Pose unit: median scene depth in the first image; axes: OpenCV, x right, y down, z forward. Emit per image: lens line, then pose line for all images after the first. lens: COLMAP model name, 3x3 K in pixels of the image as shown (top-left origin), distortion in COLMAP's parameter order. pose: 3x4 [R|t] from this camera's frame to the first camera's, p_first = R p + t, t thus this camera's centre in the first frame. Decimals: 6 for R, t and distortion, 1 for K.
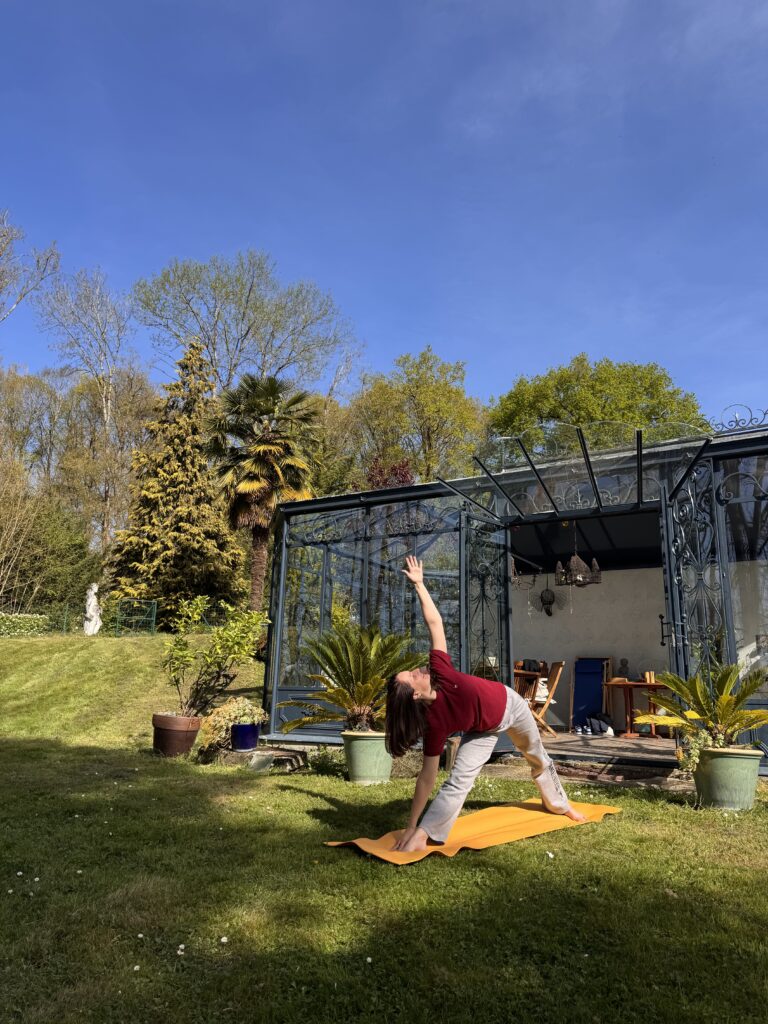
lens RADIAL K [[714.5, 0, 384.0], [0, 714.5, 512.0], [0, 0, 1]] dist [0.001958, 0.000275]
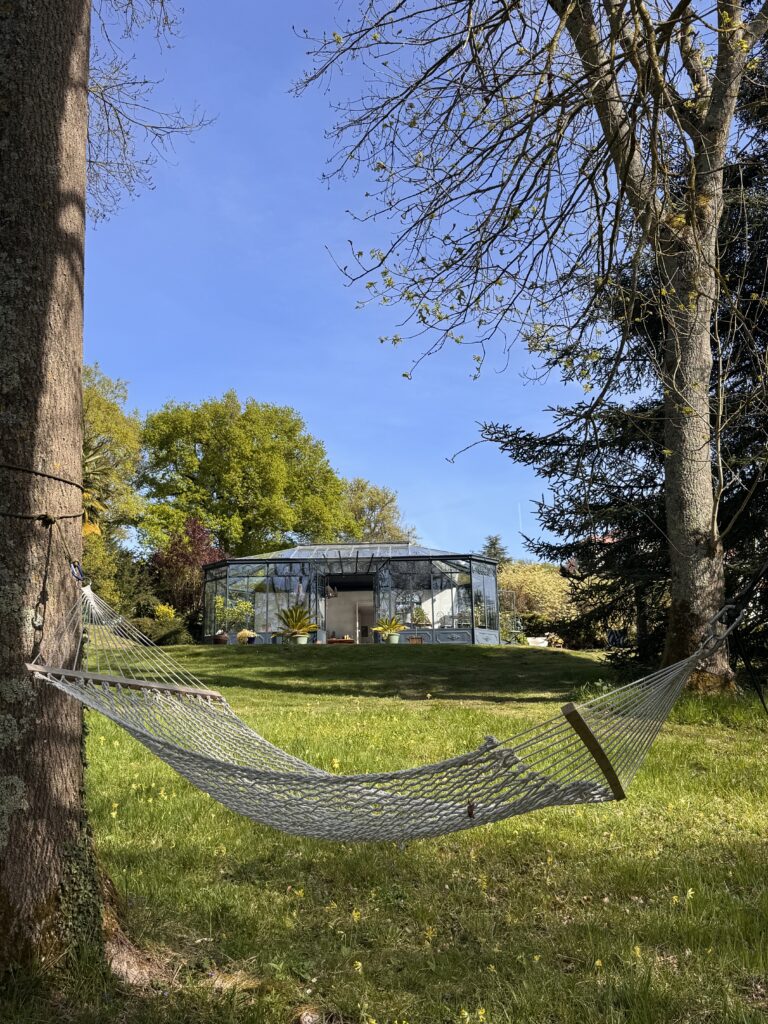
lens RADIAL K [[984.2, 0, 384.0], [0, 984.2, 512.0], [0, 0, 1]] dist [-0.000129, -0.000095]
pose [[0.860045, 0.075792, 0.504557, -0.284653], [-0.078845, 0.996769, -0.015333, -0.033879], [-0.504089, -0.026595, 0.863242, -0.443959]]
